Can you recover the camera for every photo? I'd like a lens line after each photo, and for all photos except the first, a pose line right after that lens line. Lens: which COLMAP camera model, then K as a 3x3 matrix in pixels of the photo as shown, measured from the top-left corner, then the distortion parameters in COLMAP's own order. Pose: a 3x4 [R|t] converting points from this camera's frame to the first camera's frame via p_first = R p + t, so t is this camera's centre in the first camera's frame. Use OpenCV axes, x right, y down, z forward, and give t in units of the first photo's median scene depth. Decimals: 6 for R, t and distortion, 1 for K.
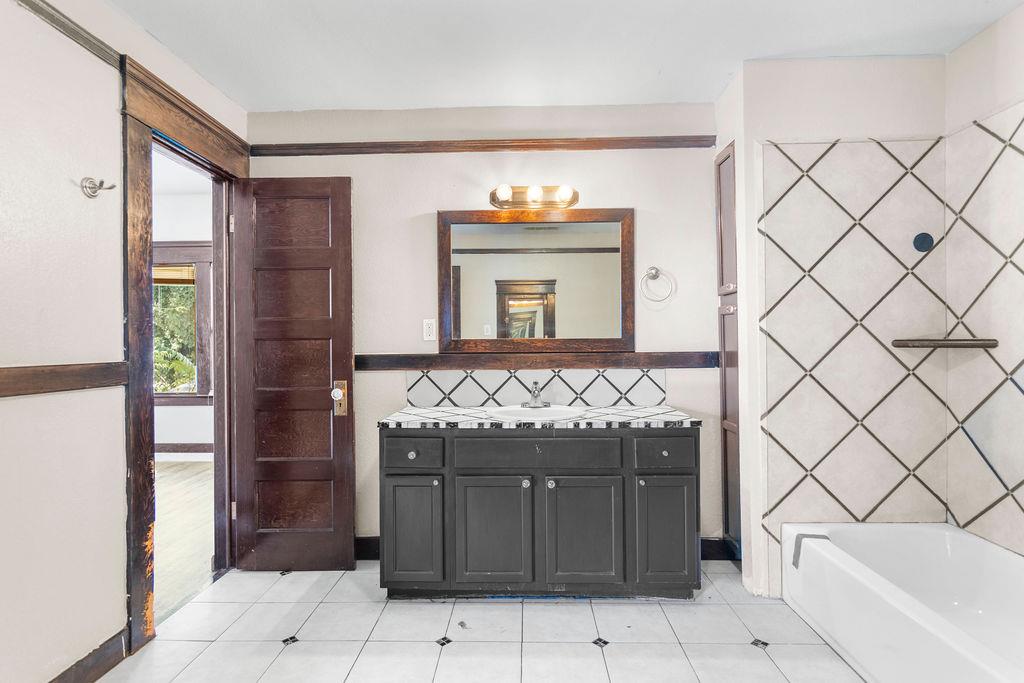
lens RADIAL K [[522.1, 0, 509.5], [0, 522.1, 341.0], [0, 0, 1]] dist [0.002942, -0.000074]
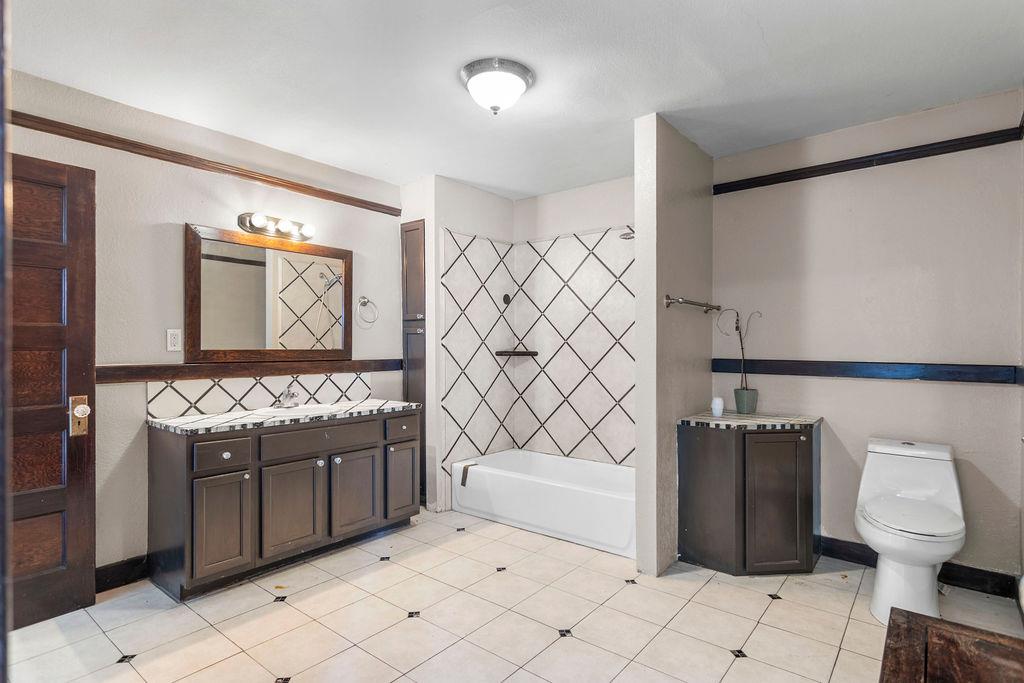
lens RADIAL K [[522.1, 0, 517.4], [0, 522.1, 344.5], [0, 0, 1]] dist [0.002942, -0.000074]
pose [[0.602997, 0.011622, 0.797658, -0.584821], [-0.007294, 0.999932, -0.009055, -0.009184], [-0.797710, -0.000358, 0.603041, -0.133585]]
